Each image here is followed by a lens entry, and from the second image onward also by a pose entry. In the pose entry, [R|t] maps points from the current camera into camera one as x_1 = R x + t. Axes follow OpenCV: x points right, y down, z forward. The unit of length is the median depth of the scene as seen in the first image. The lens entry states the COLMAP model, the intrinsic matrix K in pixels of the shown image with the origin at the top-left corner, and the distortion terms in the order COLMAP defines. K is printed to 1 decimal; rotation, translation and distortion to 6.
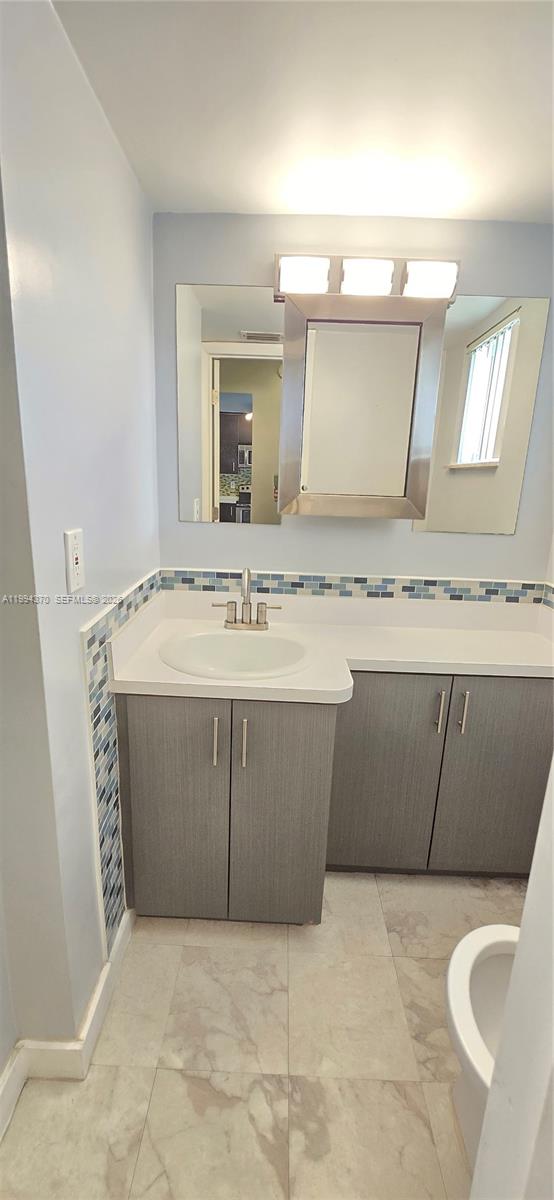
lens RADIAL K [[488.6, 0, 280.6], [0, 488.6, 607.1], [0, 0, 1]] dist [-0.004495, 0.002617]
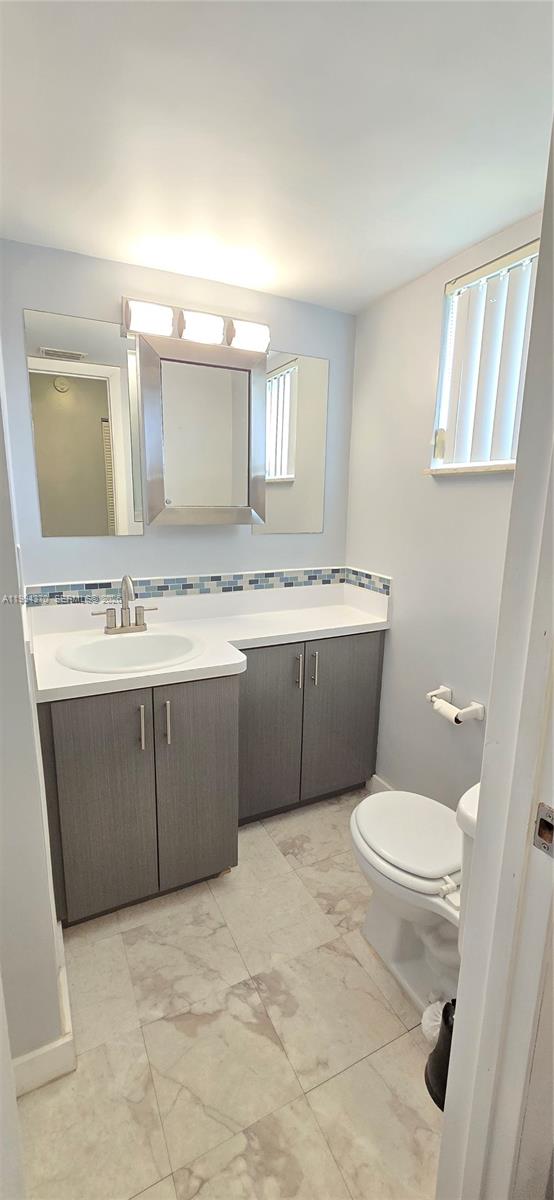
lens RADIAL K [[488.6, 0, 279.4], [0, 488.6, 612.2], [0, 0, 1]] dist [-0.004495, 0.002617]
pose [[0.883187, -0.127358, 0.451399, -0.288795], [0.135016, 0.990724, 0.015357, 0.033682], [-0.449168, 0.047383, 0.892190, -0.136898]]
